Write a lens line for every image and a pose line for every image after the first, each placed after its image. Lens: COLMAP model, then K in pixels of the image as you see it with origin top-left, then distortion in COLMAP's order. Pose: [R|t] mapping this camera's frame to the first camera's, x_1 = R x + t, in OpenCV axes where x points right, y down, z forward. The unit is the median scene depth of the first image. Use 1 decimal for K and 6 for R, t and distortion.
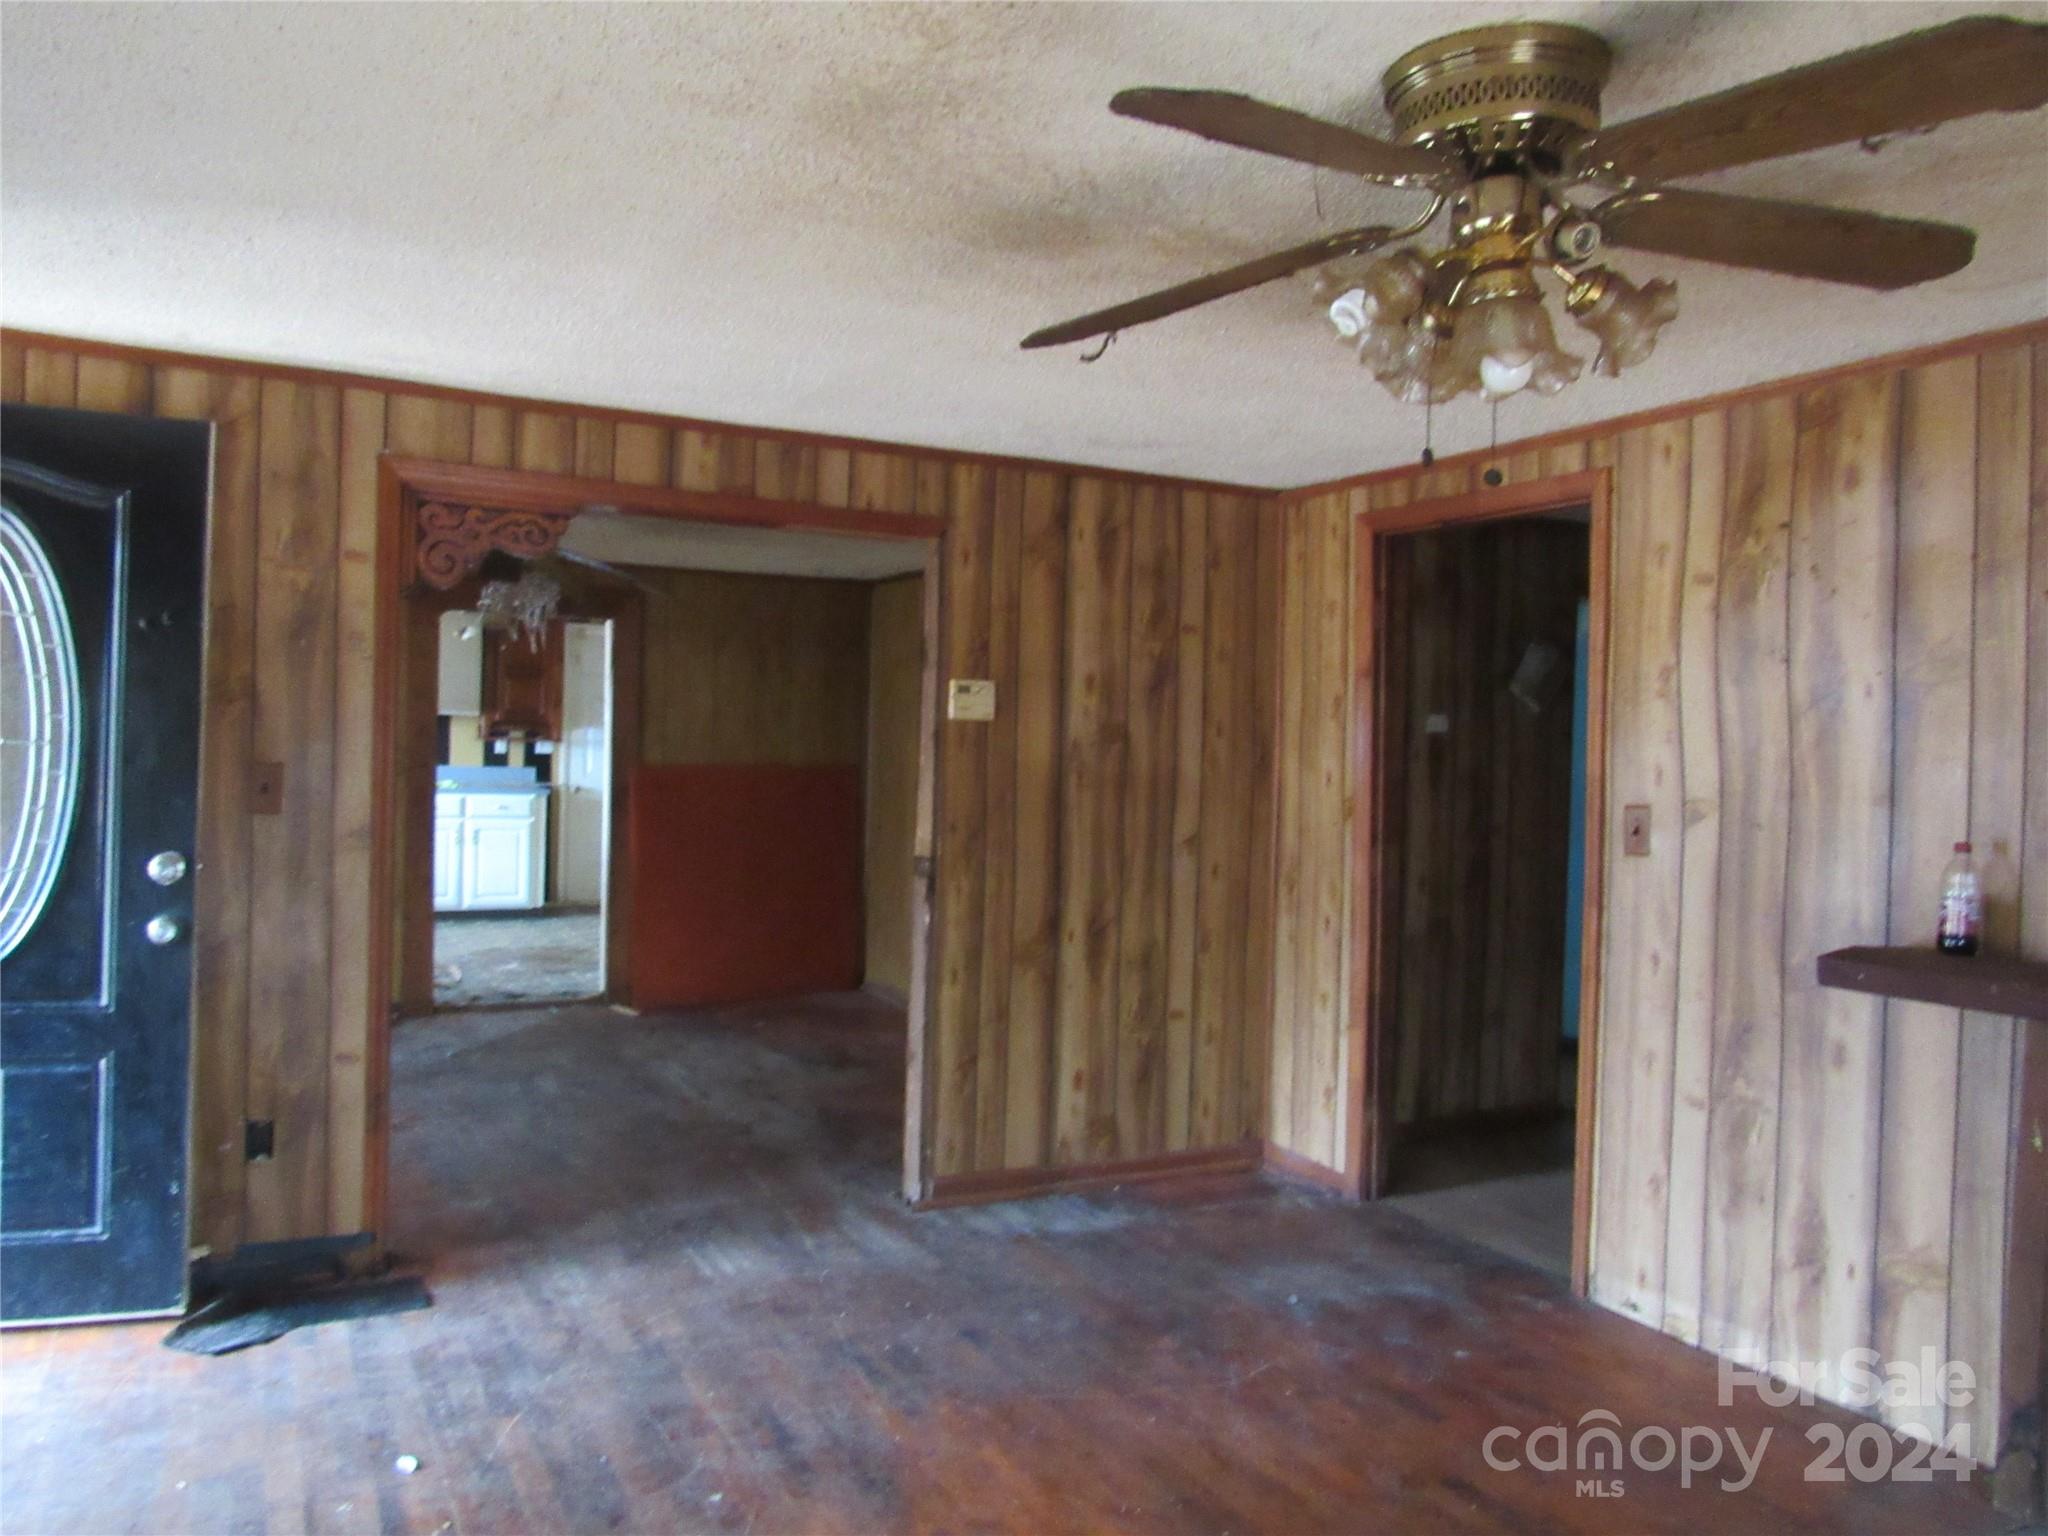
lens RADIAL K [[1458.5, 0, 1017.7], [0, 1458.5, 761.1], [0, 0, 1]] dist [-0.016572, -0.002631]
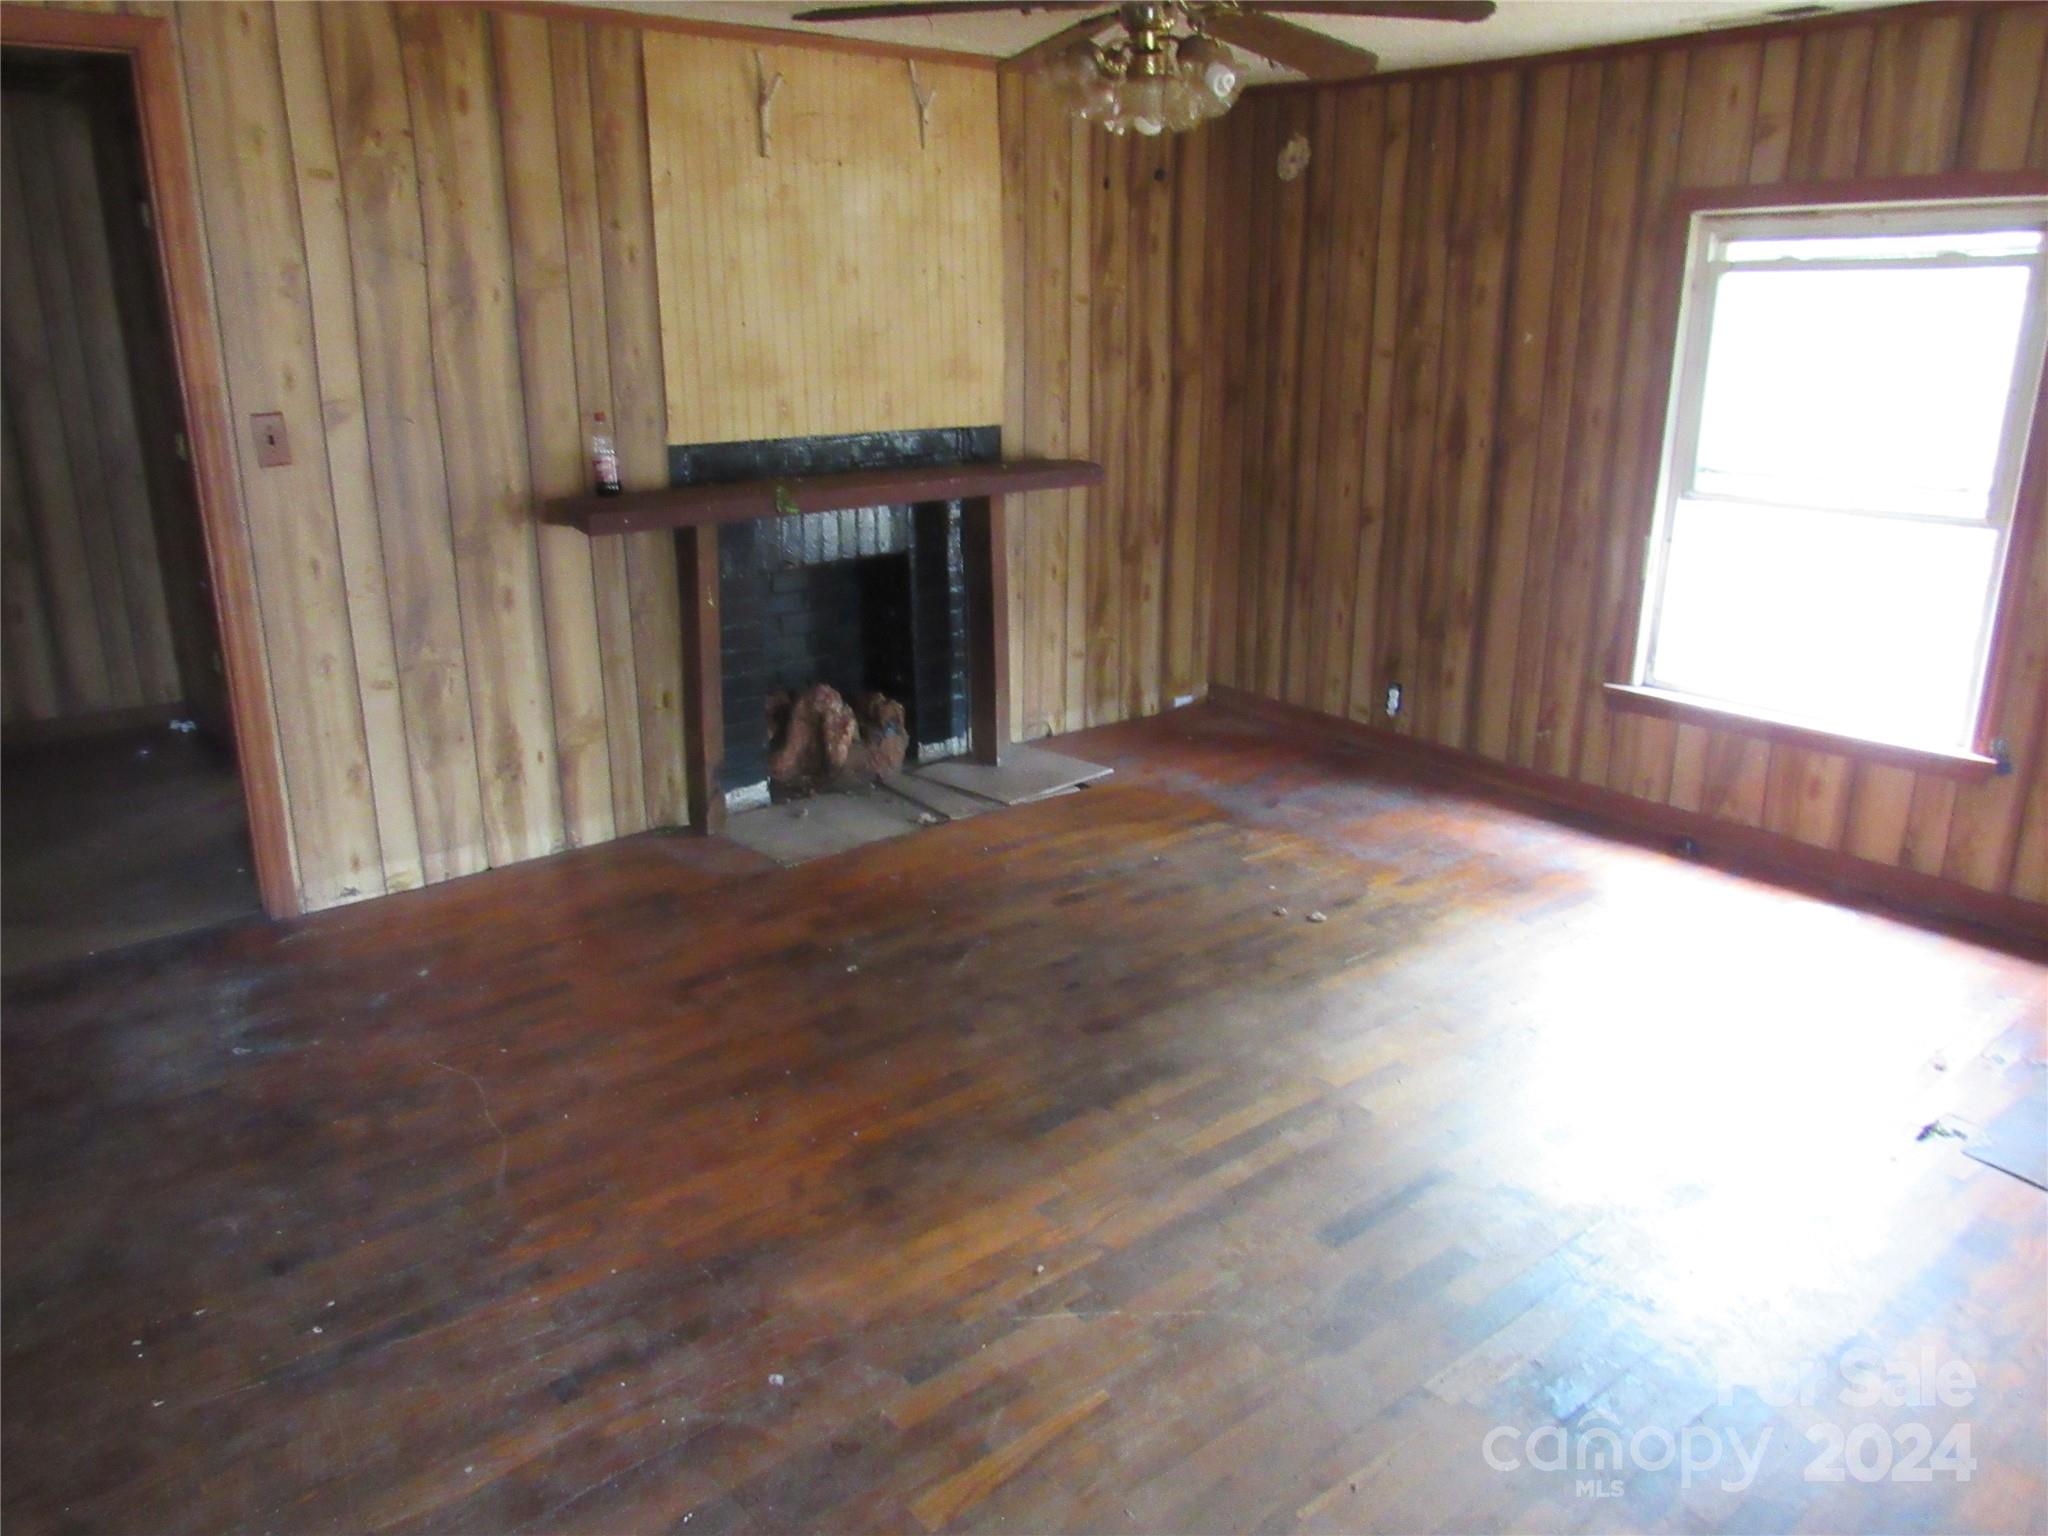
lens RADIAL K [[1442.6, 0, 1027.4], [0, 1442.6, 738.4], [0, 0, 1]] dist [-0.044650, 0.019073]
pose [[-0.201582, -0.305227, 0.930700, -0.677357], [0.002630, 0.950034, 0.312137, -0.063582], [-0.979468, 0.065369, -0.190707, 0.771599]]
